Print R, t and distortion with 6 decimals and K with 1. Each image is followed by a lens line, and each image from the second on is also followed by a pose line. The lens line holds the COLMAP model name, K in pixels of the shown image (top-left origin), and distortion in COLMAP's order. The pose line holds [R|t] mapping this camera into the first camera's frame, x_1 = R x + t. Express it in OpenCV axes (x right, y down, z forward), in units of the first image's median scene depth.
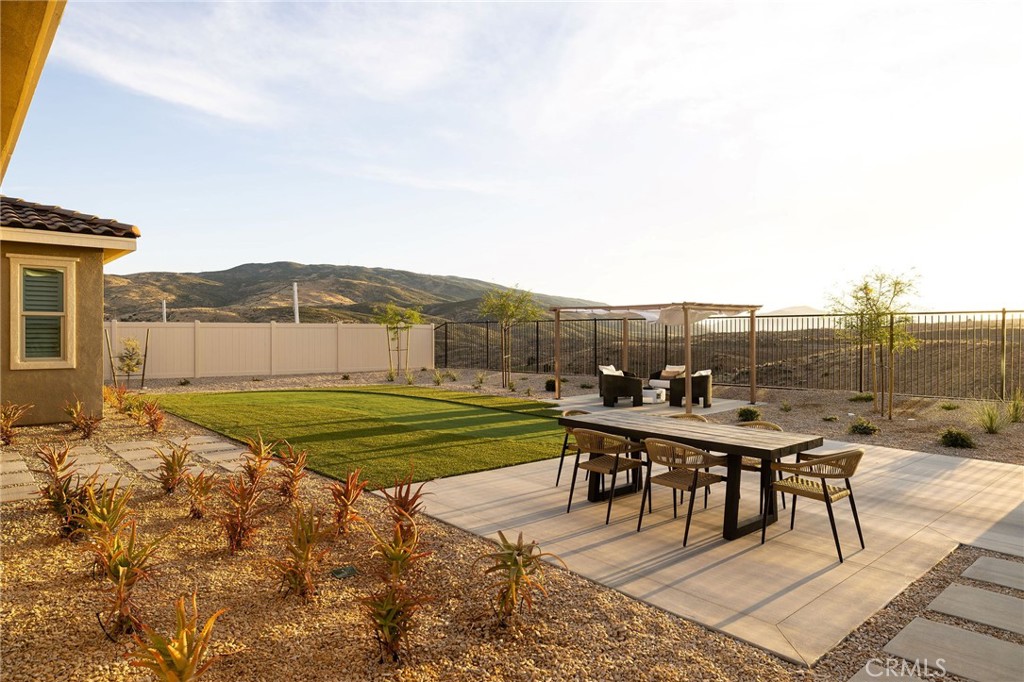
lens RADIAL K [[629.9, 0, 514.2], [0, 629.9, 354.9], [0, 0, 1]] dist [-0.007116, -0.001200]
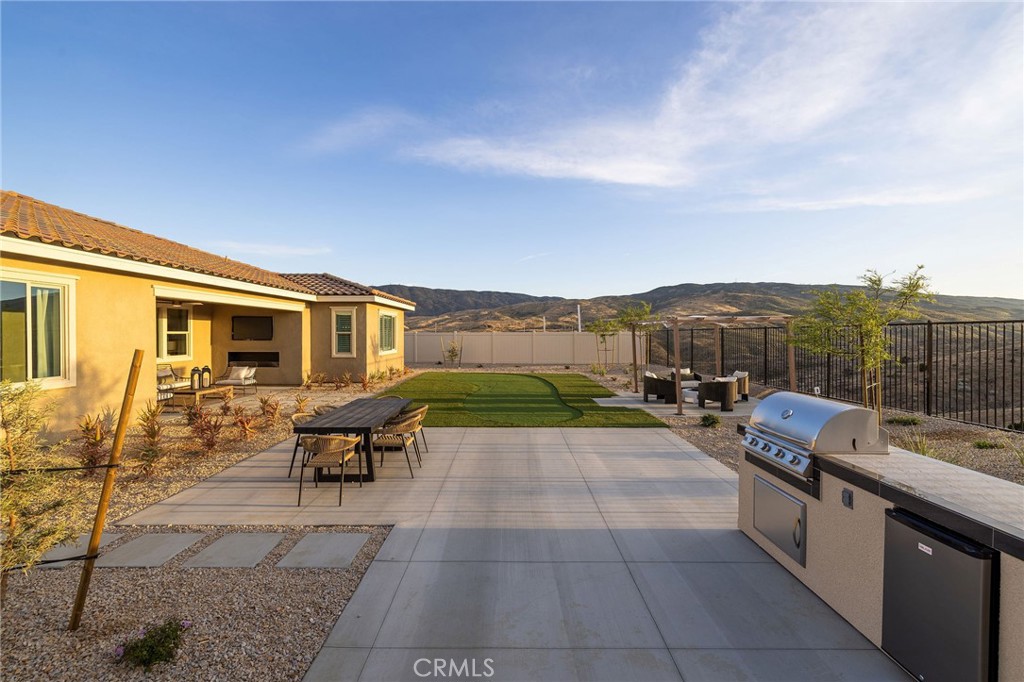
lens RADIAL K [[437.7, 0, 512.0], [0, 437.7, 341.0], [0, 0, 1]] dist [0.011505, -0.000071]
pose [[0.746653, 0.007130, -0.665175, 0.537156], [-0.019206, 0.999757, -0.010842, -0.023153], [0.664936, 0.020871, 0.746608, 0.178570]]
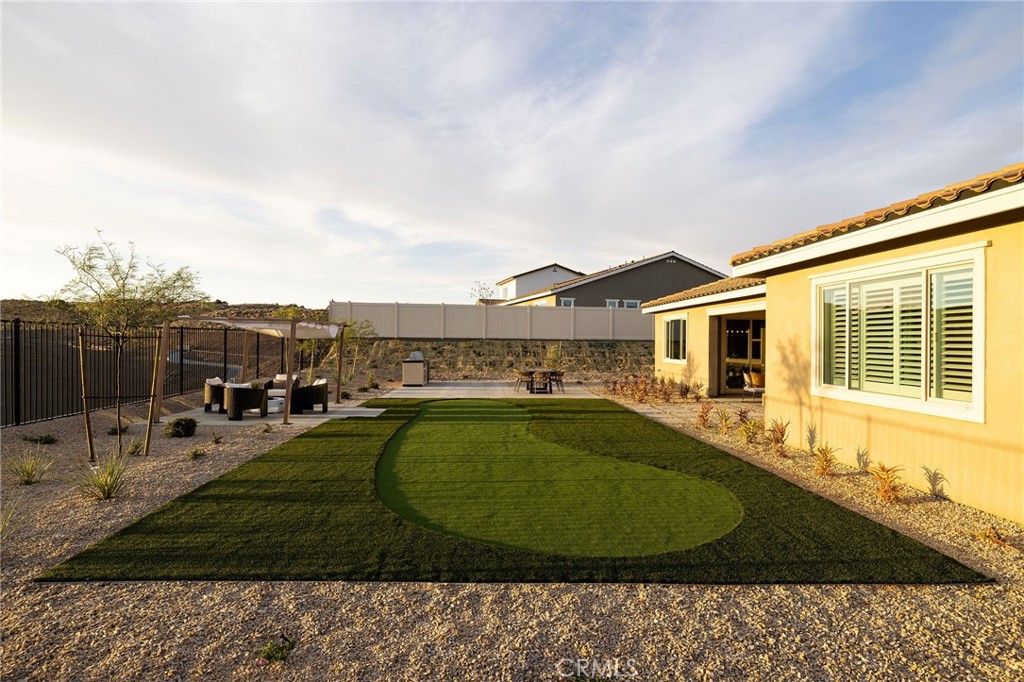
lens RADIAL K [[529.8, 0, 512.0], [0, 529.8, 341.0], [0, 0, 1]] dist [-0.002259, -0.000531]
pose [[-0.790794, -0.019545, 0.611770, -0.667164], [0.000306, 0.999477, 0.032328, -0.064553], [-0.612082, 0.025752, -0.790375, 1.525645]]
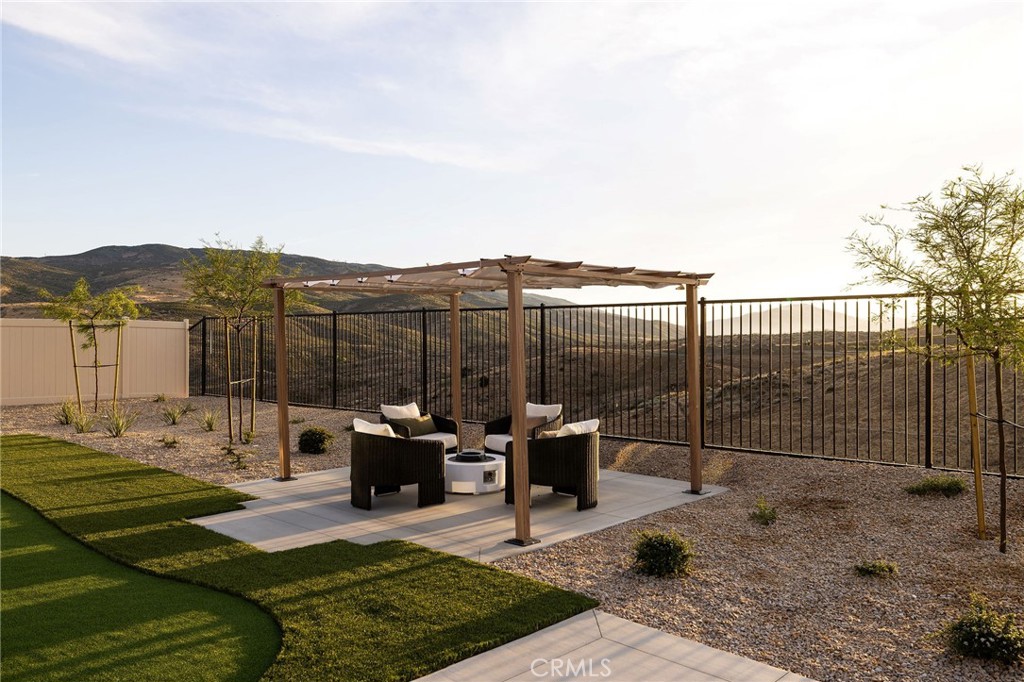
lens RADIAL K [[787.9, 0, 512.0], [0, 787.9, 341.0], [0, 0, 1]] dist [-0.006047, 0.000540]
pose [[0.997177, 0.000331, 0.075085, 0.215939], [0.001813, 0.999593, -0.028488, -0.015737], [-0.075064, 0.028543, 0.996770, 0.466216]]
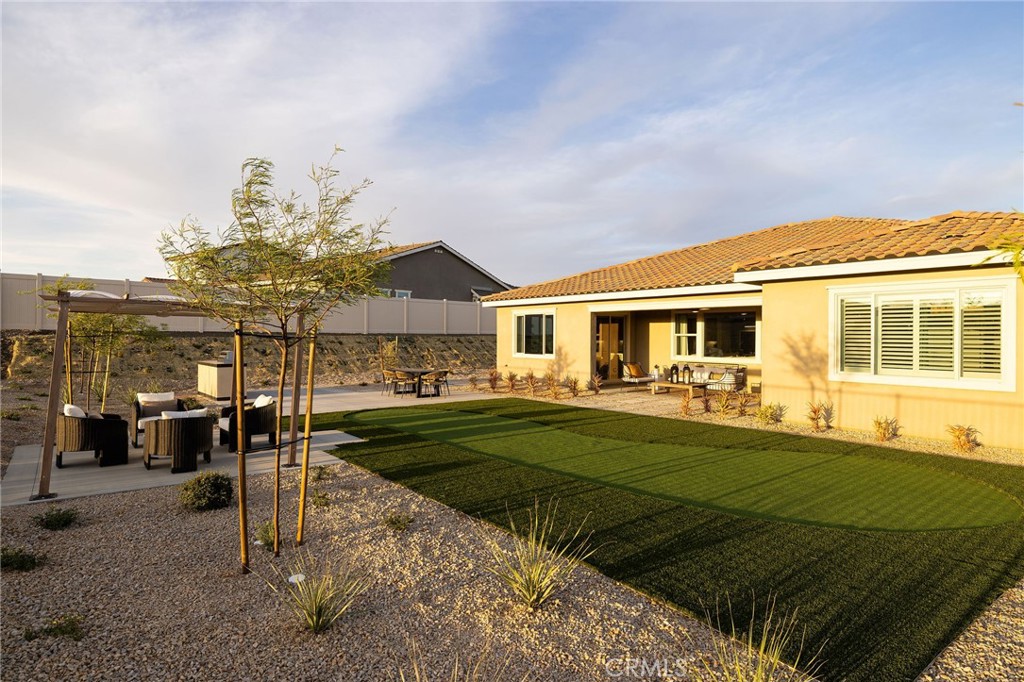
lens RADIAL K [[573.8, 0, 512.0], [0, 573.8, 341.0], [0, 0, 1]] dist [-0.000270, 0.000047]
pose [[-0.999610, -0.019448, 0.020063, -0.139936], [-0.018625, 0.999009, 0.040427, -0.065733], [-0.020829, 0.040038, -0.998981, 1.672088]]
